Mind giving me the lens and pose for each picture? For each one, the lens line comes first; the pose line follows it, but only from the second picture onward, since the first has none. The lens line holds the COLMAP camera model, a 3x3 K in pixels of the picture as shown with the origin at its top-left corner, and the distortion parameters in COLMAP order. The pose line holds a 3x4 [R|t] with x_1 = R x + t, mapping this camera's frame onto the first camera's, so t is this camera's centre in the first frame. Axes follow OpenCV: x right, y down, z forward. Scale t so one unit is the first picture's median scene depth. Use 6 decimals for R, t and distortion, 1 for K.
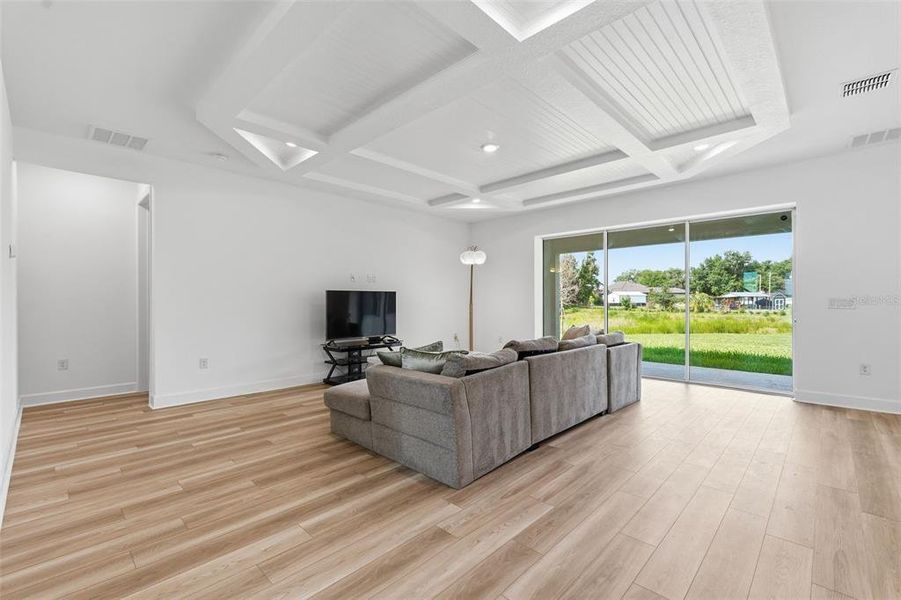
lens RADIAL K [[393.4, 0, 451.2], [0, 393.4, 297.3], [0, 0, 1]] dist [0.002343, 0.000129]
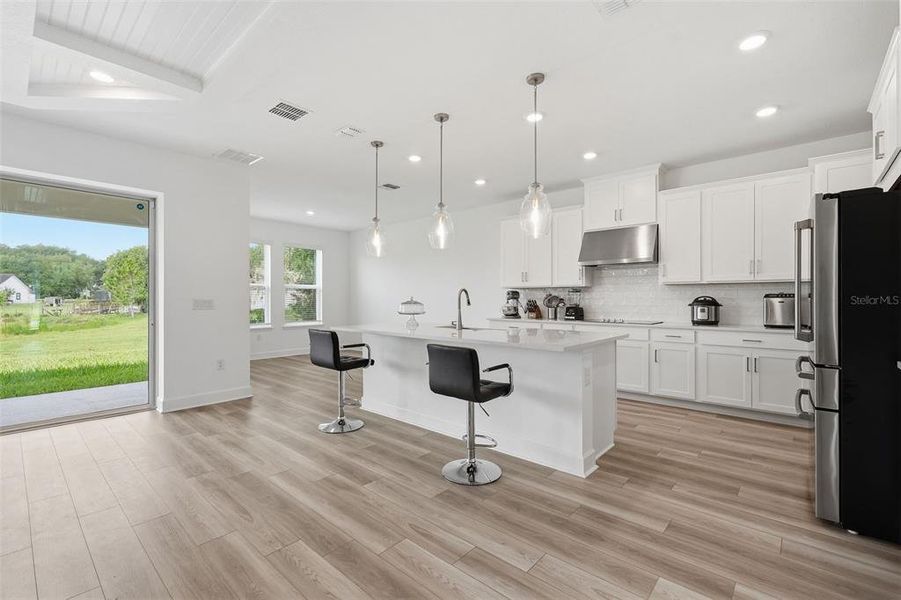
lens RADIAL K [[396.9, 0, 451.7], [0, 396.9, 296.1], [0, 0, 1]] dist [-0.000339, -0.000040]
pose [[-0.049802, 0.009884, 0.998710, -0.053419], [-0.009489, 0.999901, -0.010369, -0.000592], [-0.998714, -0.009993, -0.049703, 0.296759]]
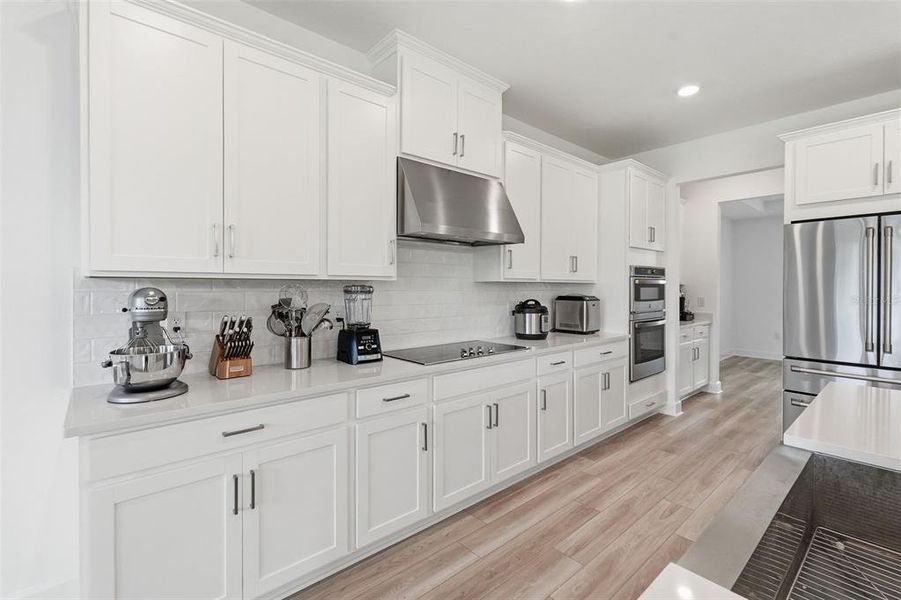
lens RADIAL K [[402.0, 0, 450.3], [0, 402.0, 290.1], [0, 0, 1]] dist [0.001716, 0.000283]
pose [[-0.997525, 0.001565, 0.070294, 0.773329], [0.001354, 0.999994, -0.003055, -0.024727], [-0.070298, -0.002952, -0.997522, 0.343485]]
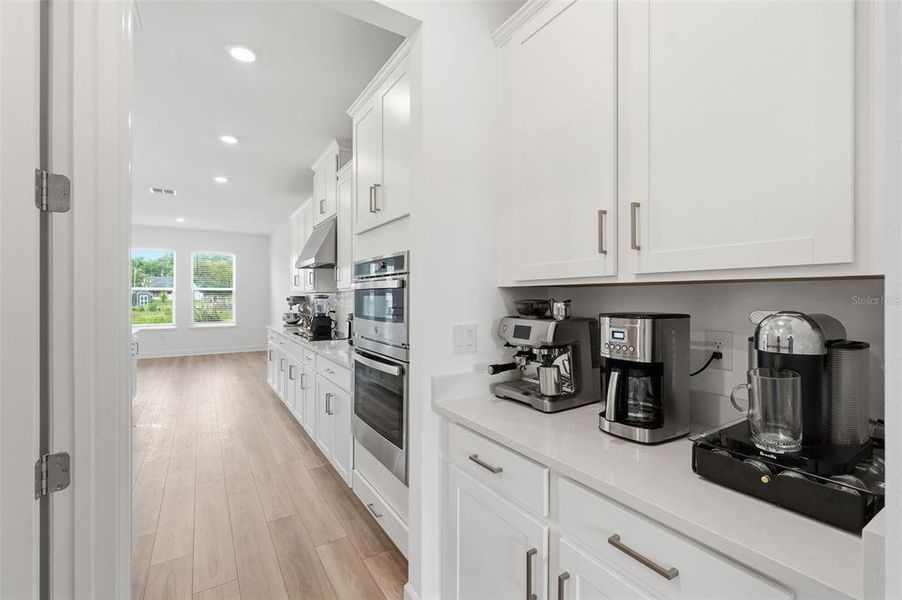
lens RADIAL K [[402.5, 0, 450.8], [0, 402.5, 290.1], [0, 0, 1]] dist [0.001716, 0.000283]
pose [[0.234007, 0.014821, 0.972122, 0.142207], [-0.007767, 0.999880, -0.013375, -0.030519], [-0.972204, -0.004421, 0.234094, -0.507293]]
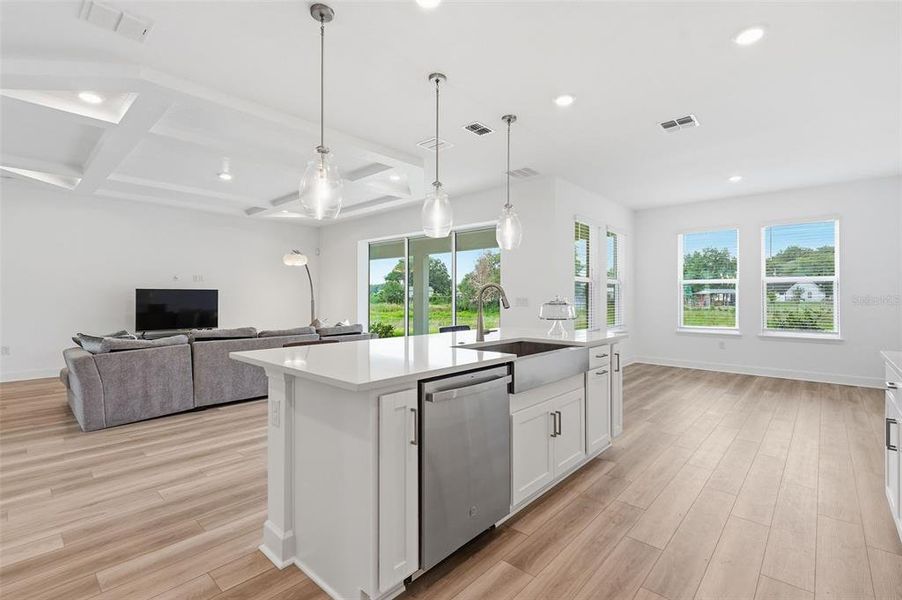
lens RADIAL K [[410.8, 0, 450.2], [0, 410.8, 295.0], [0, 0, 1]] dist [0.001438, 0.000101]
pose [[0.999237, 0.003924, 0.038853, 0.547734], [-0.004139, 0.999977, 0.005456, -0.010352], [-0.038831, -0.005612, 0.999230, -0.233462]]
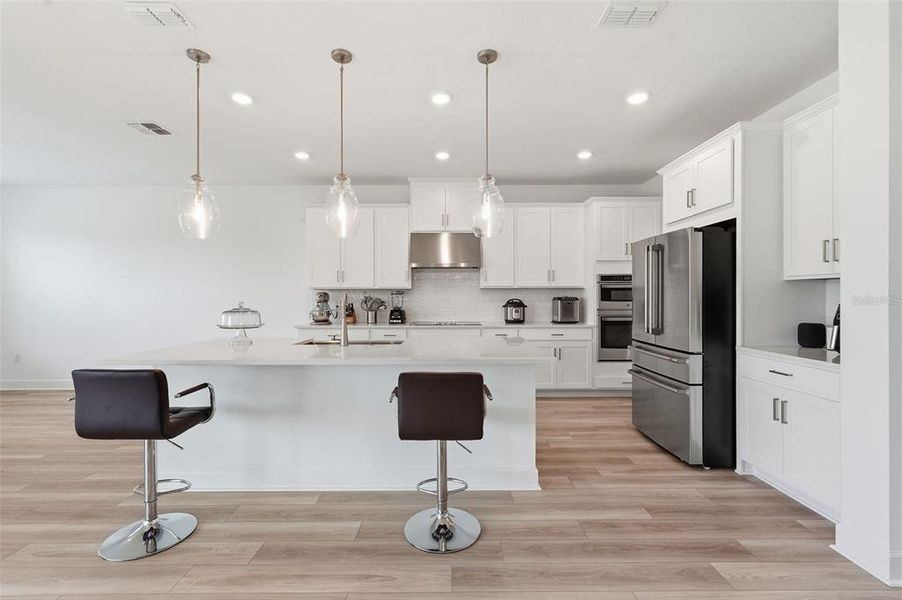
lens RADIAL K [[393.9, 0, 451.7], [0, 393.9, 297.3], [0, 0, 1]] dist [0.002343, 0.000129]
pose [[-0.702802, 0.004535, 0.711371, 0.154965], [-0.001660, 0.999967, -0.008014, -0.009158], [-0.711383, -0.006813, -0.702771, 0.502938]]
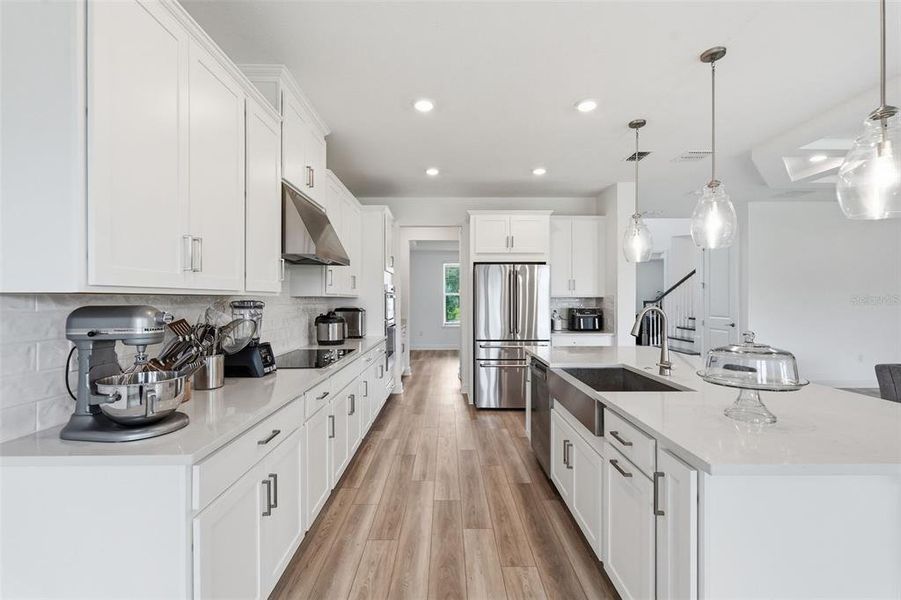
lens RADIAL K [[395.8, 0, 450.5], [0, 395.8, 300.0], [0, 0, 1]] dist [0.001117, 0.000070]
pose [[-0.705628, 0.005727, -0.708559, 1.031760], [0.011390, 0.999930, -0.003261, -0.027921], [0.708490, -0.010372, -0.705644, 0.378288]]
